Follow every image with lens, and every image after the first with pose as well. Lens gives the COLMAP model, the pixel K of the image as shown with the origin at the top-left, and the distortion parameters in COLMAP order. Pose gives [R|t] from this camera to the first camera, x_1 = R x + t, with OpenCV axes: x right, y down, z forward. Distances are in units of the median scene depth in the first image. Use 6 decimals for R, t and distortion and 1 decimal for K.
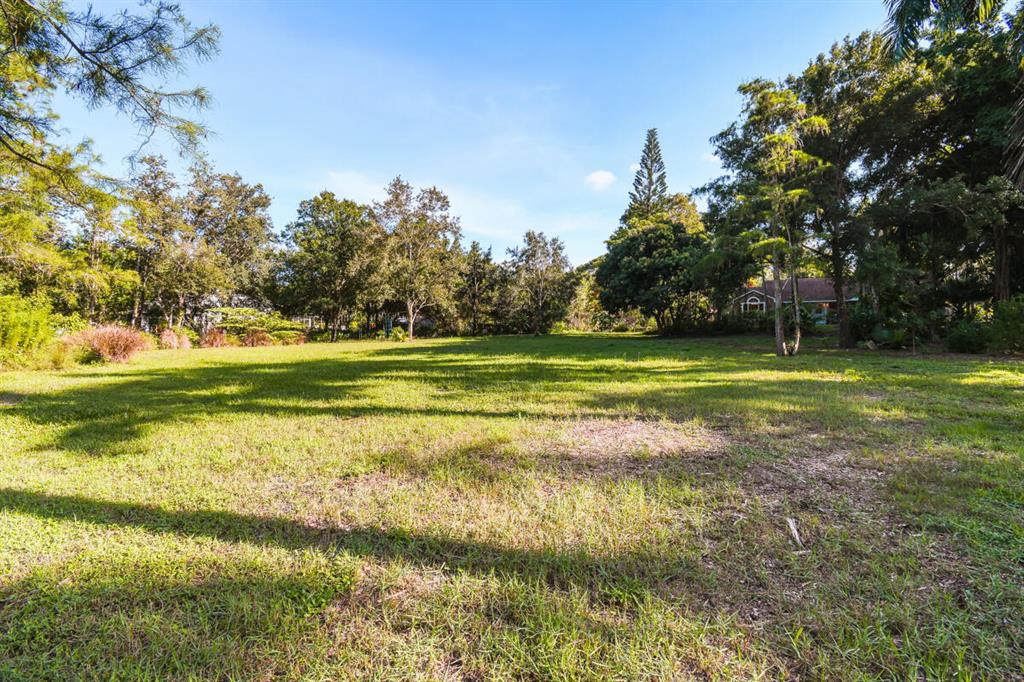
lens RADIAL K [[463.8, 0, 518.3], [0, 463.8, 339.0], [0, 0, 1]] dist [0.033991, 0.000344]
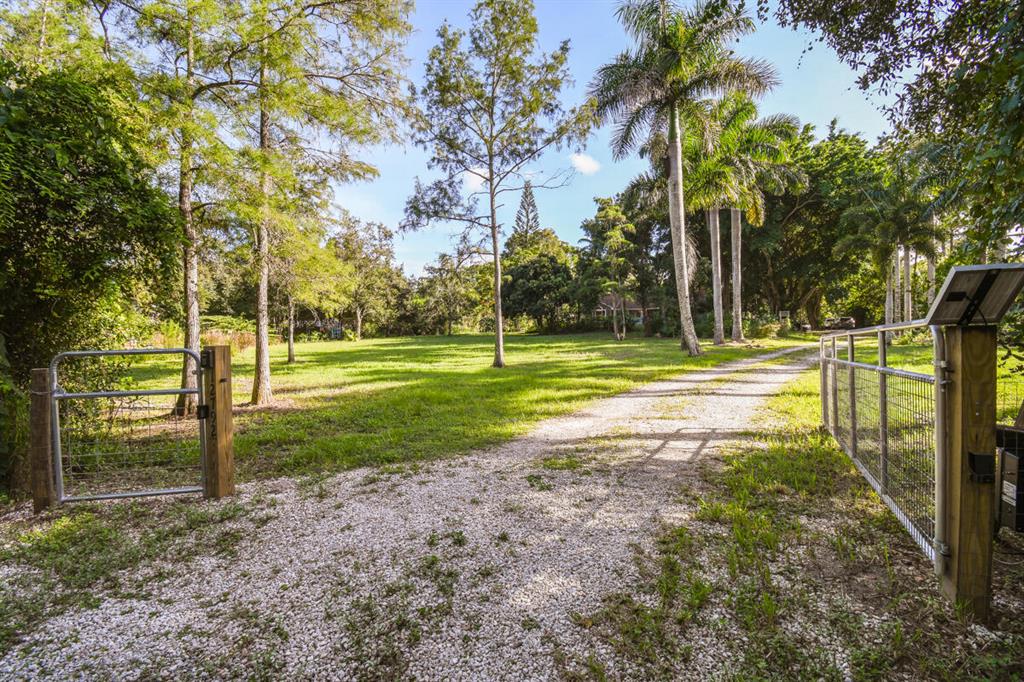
lens RADIAL K [[463.8, 0, 508.9], [0, 463.8, 340.7], [0, 0, 1]] dist [0.033991, 0.000344]
pose [[0.959237, -0.019097, 0.281955, -0.214400], [0.019756, 0.999805, 0.000505, 0.014106], [-0.281910, 0.005086, 0.959427, -0.375567]]
